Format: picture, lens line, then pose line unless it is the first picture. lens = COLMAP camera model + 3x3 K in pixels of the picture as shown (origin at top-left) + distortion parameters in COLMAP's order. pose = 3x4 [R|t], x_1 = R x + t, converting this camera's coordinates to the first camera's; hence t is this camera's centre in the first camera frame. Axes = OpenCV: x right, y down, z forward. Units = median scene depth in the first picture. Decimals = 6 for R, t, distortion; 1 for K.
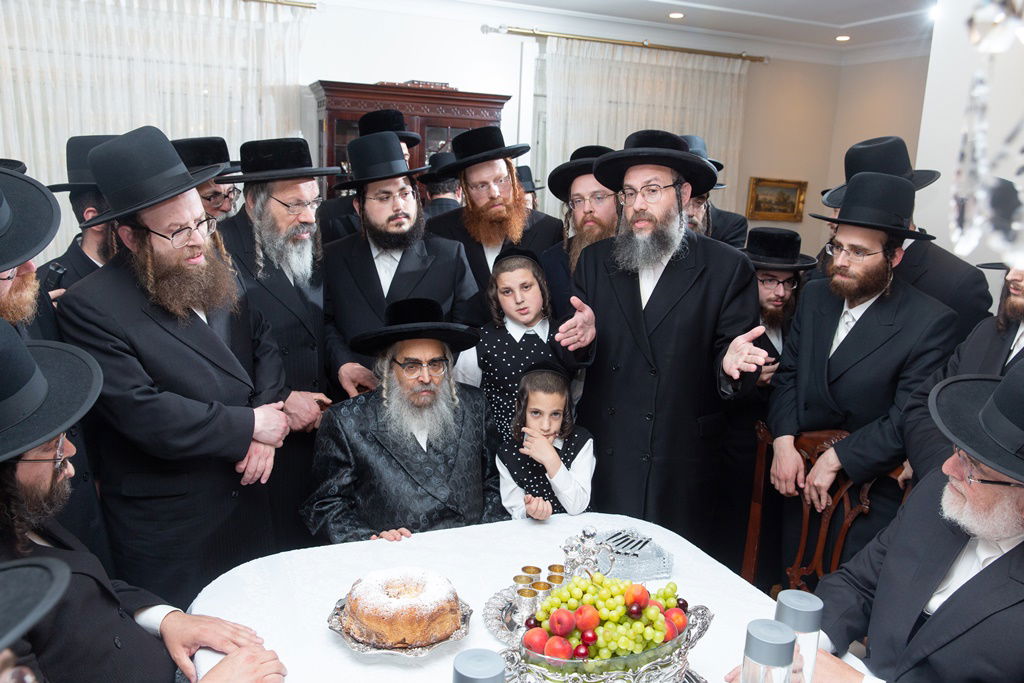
lens RADIAL K [[816.1, 0, 512.0], [0, 816.1, 341.5], [0, 0, 1]] dist [0.009714, 0.005199]
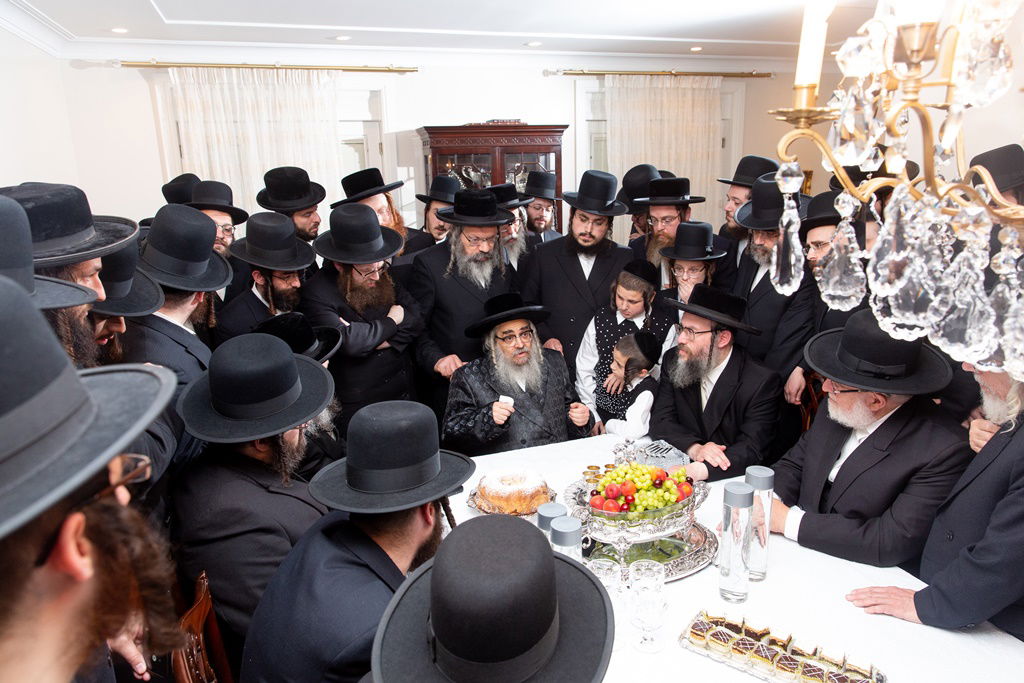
lens RADIAL K [[688.3, 0, 512.0], [0, 688.3, 341.5], [0, 0, 1]] dist [-0.014859, 0.000522]
pose [[0.993592, -0.048359, -0.102163, 0.014930], [0.052701, 0.997799, 0.040240, -0.020125], [0.099992, -0.045366, 0.993953, -0.355599]]
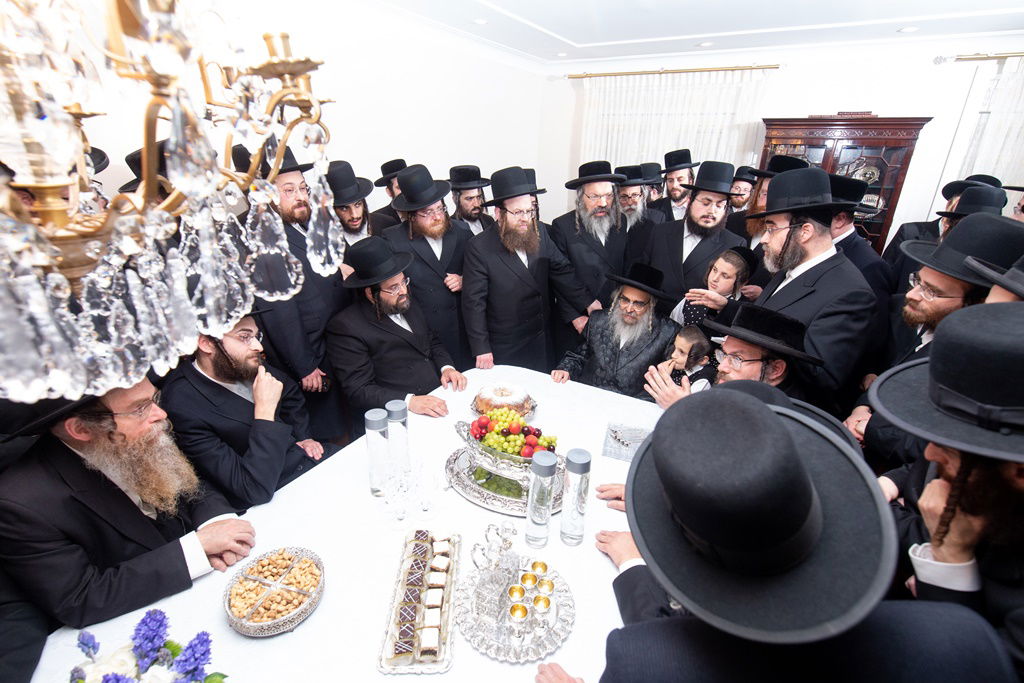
lens RADIAL K [[473.9, 0, 508.0], [0, 473.9, 320.7], [0, 0, 1]] dist [-0.001221, -0.001023]
pose [[0.562153, 0.257955, -0.785776, 0.896441], [-0.167300, 0.965940, 0.197411, -0.145729], [0.809935, 0.020485, 0.586162, 0.296277]]
